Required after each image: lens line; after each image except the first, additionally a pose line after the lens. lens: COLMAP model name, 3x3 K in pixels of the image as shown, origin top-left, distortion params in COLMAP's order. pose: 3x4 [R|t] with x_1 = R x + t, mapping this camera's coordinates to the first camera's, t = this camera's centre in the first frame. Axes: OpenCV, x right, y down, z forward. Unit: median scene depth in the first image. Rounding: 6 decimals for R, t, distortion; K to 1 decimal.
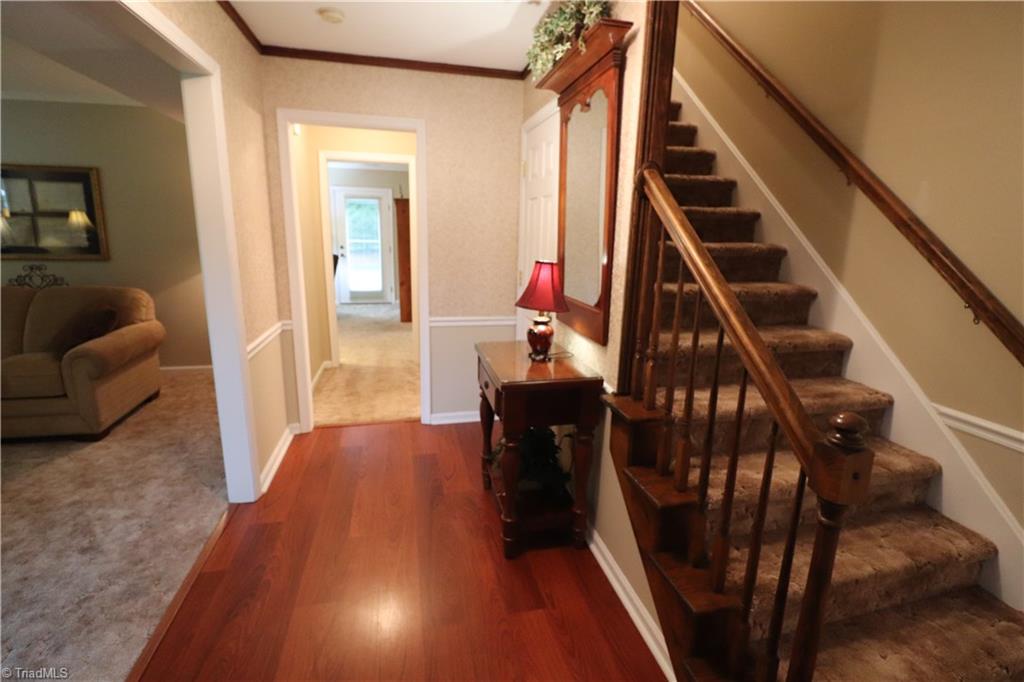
lens RADIAL K [[472.2, 0, 519.3], [0, 472.2, 339.4], [0, 0, 1]] dist [0.001734, -0.015201]
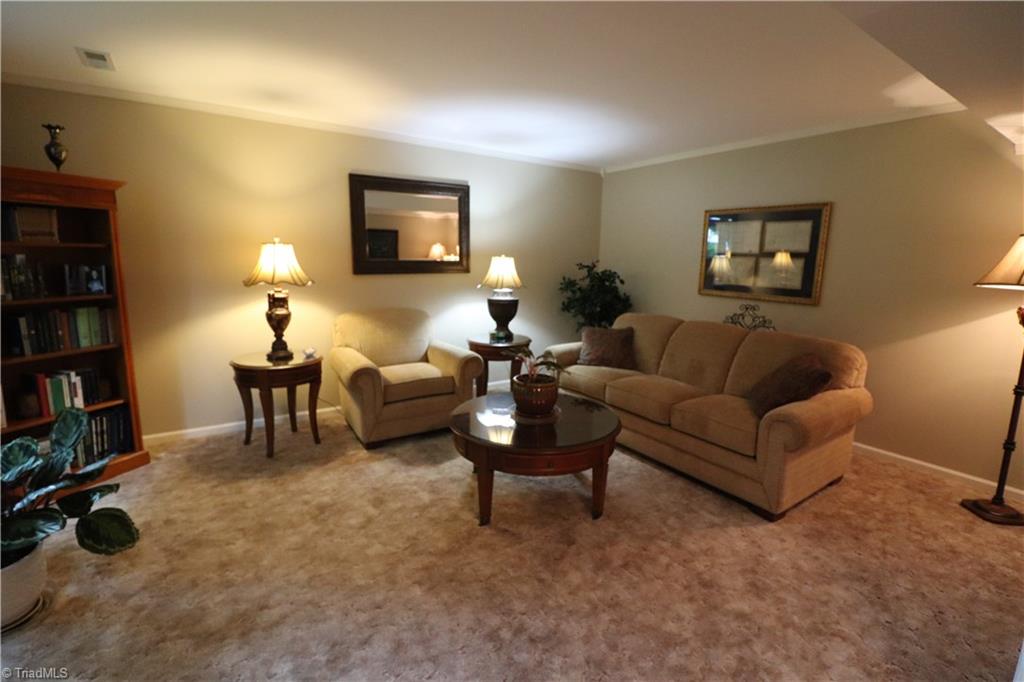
lens RADIAL K [[472.2, 0, 519.3], [0, 472.2, 339.4], [0, 0, 1]] dist [0.001734, -0.015201]
pose [[0.356538, 0.140303, -0.923686, -0.286713], [-0.215723, 0.974307, 0.064724, -0.049149], [0.909035, 0.176184, 0.377644, 0.187183]]
